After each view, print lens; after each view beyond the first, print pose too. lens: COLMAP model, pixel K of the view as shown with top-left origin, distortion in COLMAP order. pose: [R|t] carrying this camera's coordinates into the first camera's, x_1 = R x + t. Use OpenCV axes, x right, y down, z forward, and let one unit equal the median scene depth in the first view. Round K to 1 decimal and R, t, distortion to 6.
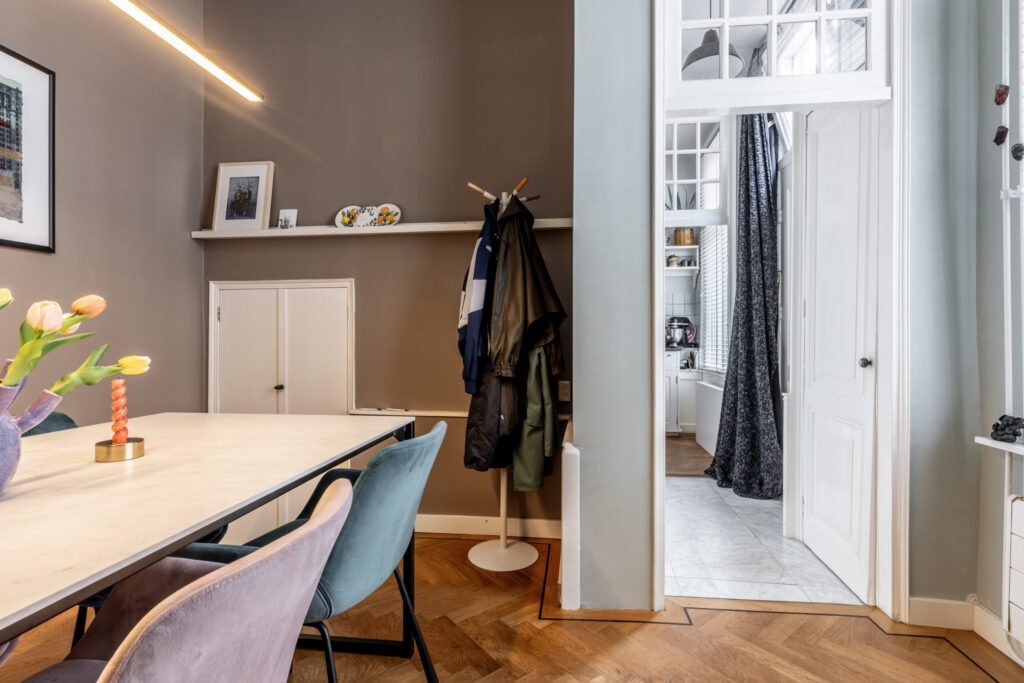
lens RADIAL K [[485.6, 0, 515.0], [0, 485.6, 345.3], [0, 0, 1]] dist [0.001061, -0.000443]
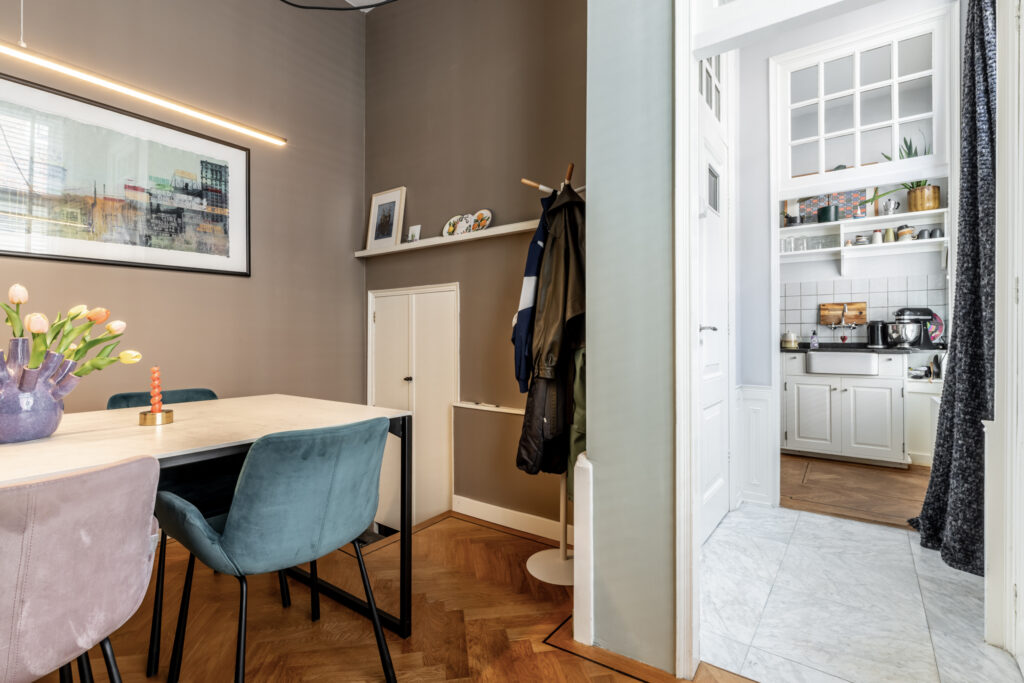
lens RADIAL K [[478.8, 0, 512.0], [0, 478.8, 341.5], [0, 0, 1]] dist [-0.000698, -0.000128]
pose [[0.872523, 0.004542, -0.488552, 0.305648], [-0.006540, 0.999976, -0.002384, -0.002593], [0.488529, 0.005275, 0.872532, 0.122974]]
